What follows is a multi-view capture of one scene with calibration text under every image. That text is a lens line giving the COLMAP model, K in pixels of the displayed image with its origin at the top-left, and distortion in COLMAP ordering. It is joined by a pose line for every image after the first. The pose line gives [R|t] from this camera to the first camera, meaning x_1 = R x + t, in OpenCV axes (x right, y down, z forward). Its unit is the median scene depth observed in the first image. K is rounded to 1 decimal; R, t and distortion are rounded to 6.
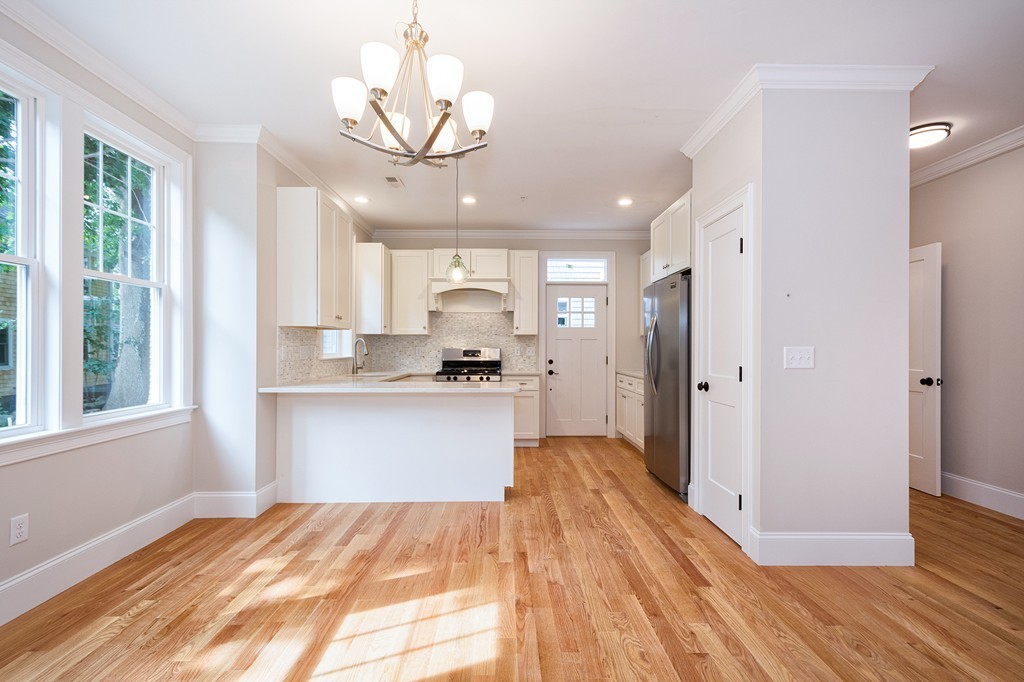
lens RADIAL K [[458.4, 0, 506.7], [0, 458.4, 350.3], [0, 0, 1]] dist [0.011470, -0.002786]
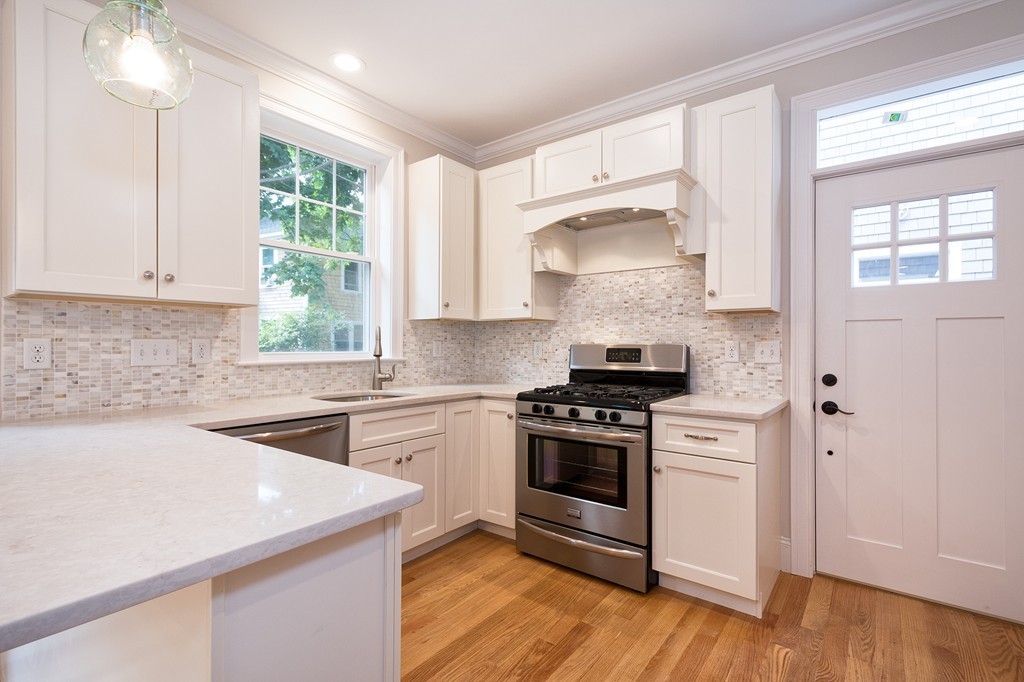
lens RADIAL K [[457.0, 0, 533.5], [0, 457.0, 343.5], [0, 0, 1]] dist [0.004090, -0.000199]
pose [[0.792243, -0.000718, -0.610206, 0.150877], [-0.002212, 0.999989, -0.004048, -0.003302], [0.610202, 0.004556, 0.792233, 0.619476]]
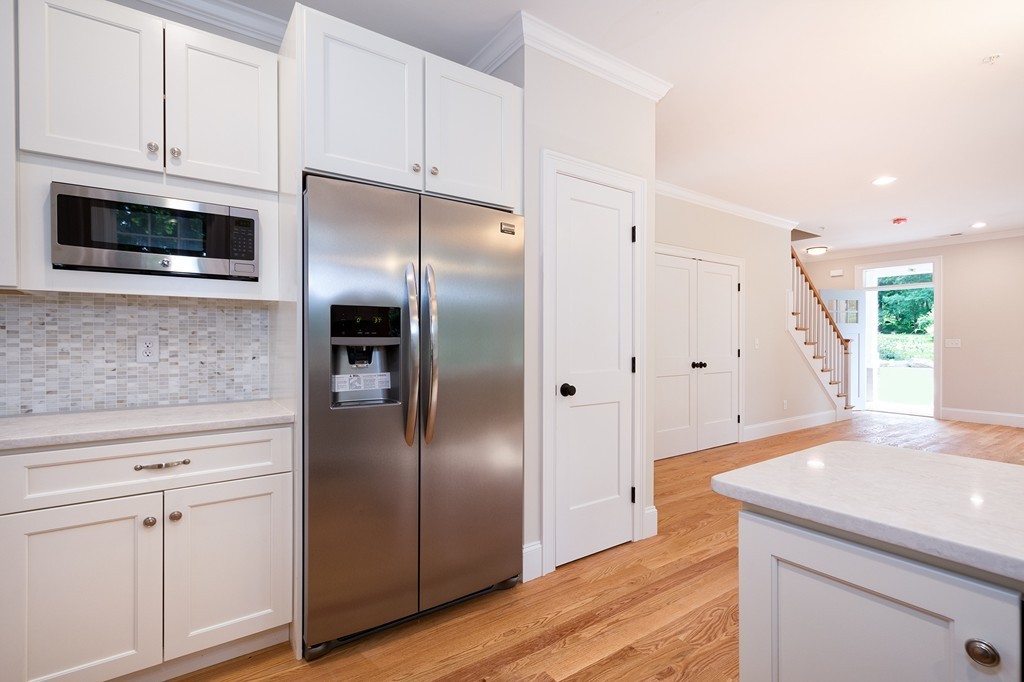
lens RADIAL K [[458.4, 0, 514.5], [0, 458.4, 341.4], [0, 0, 1]] dist [0.011470, -0.002786]
pose [[-0.552112, -0.013394, 0.833663, -0.094196], [-0.004117, 0.999903, 0.013339, -0.007444], [-0.833760, 0.003932, -0.552113, 0.966527]]
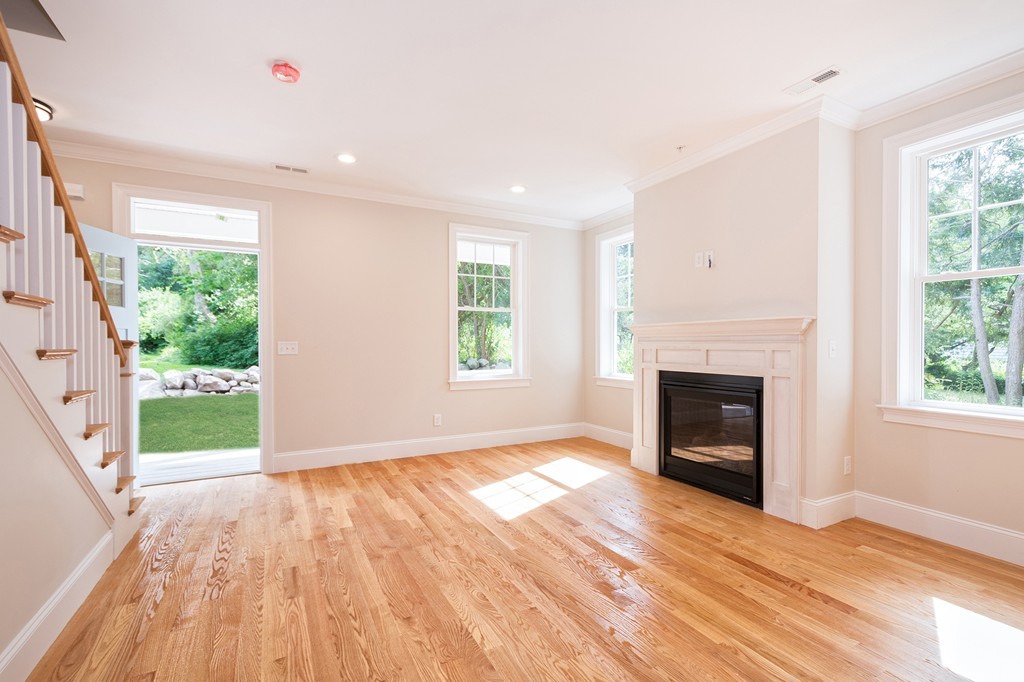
lens RADIAL K [[458.4, 0, 504.9], [0, 458.4, 345.0], [0, 0, 1]] dist [0.011470, -0.002786]
pose [[-0.894410, 0.001232, -0.447247, 0.335187], [-0.002586, 0.999965, 0.007925, -0.000419], [0.447241, 0.008245, -0.894376, 0.117781]]
